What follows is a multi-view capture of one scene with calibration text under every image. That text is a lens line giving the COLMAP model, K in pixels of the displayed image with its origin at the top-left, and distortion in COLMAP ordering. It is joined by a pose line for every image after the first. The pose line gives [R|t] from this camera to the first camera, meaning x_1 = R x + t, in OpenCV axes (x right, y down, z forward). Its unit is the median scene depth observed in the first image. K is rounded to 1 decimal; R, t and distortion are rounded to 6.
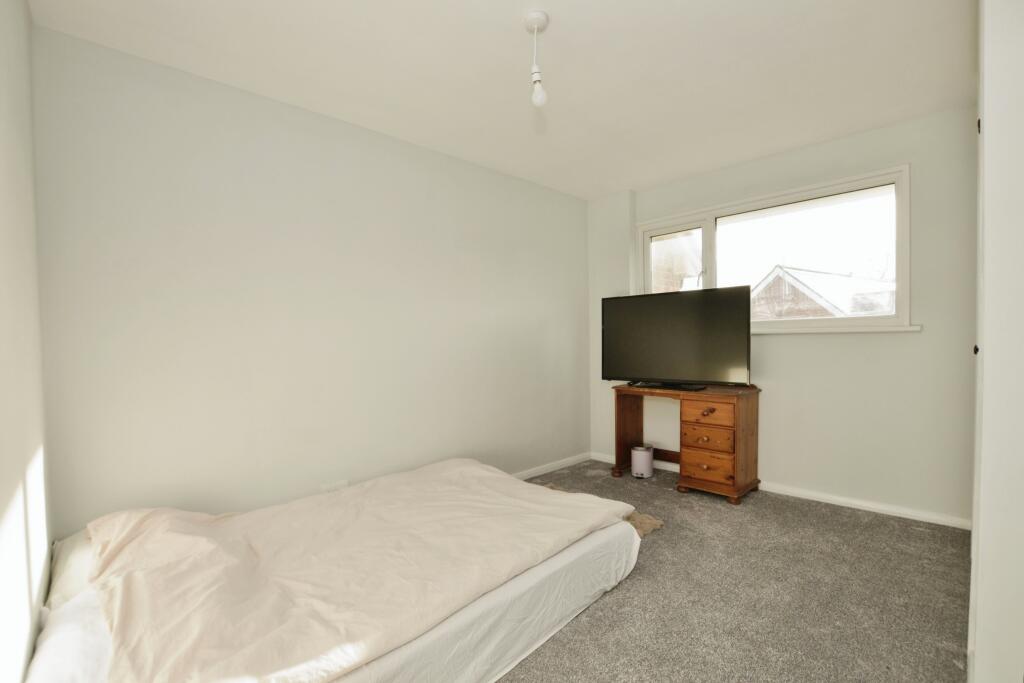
lens RADIAL K [[446.1, 0, 512.0], [0, 446.1, 341.5], [0, 0, 1]] dist [-0.000059, 0.000009]
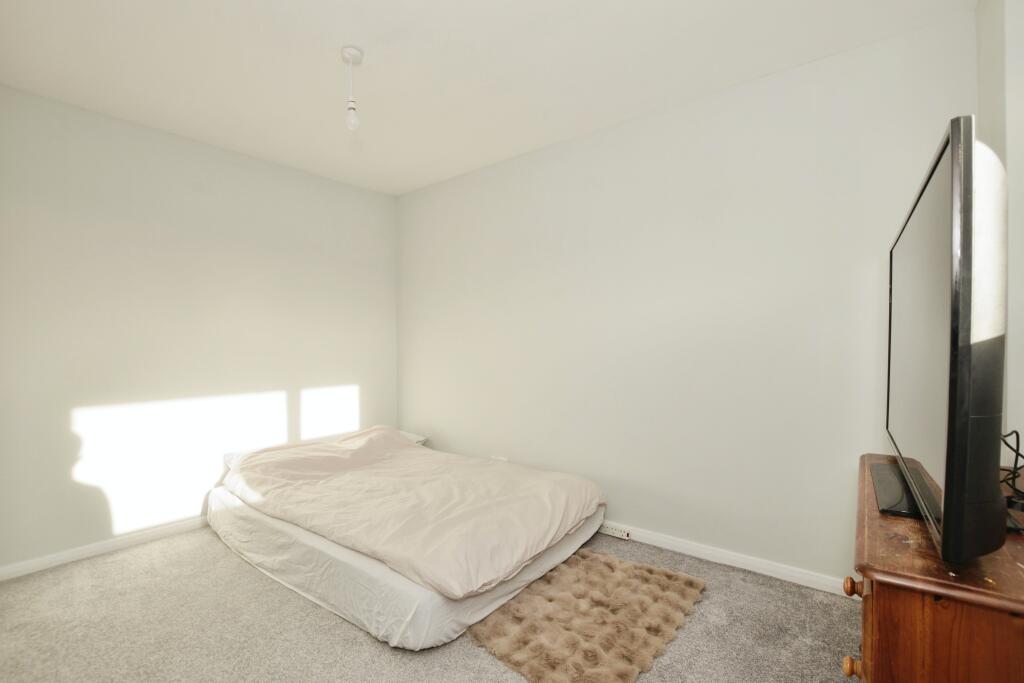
lens RADIAL K [[456.8, 0, 512.0], [0, 456.8, 341.5], [0, 0, 1]] dist [-0.001412, 0.000211]
pose [[0.147913, 0.025018, -0.988684, 1.166997], [-0.008192, 0.999677, 0.024071, -0.042524], [0.988966, 0.004539, 0.148070, 1.171789]]
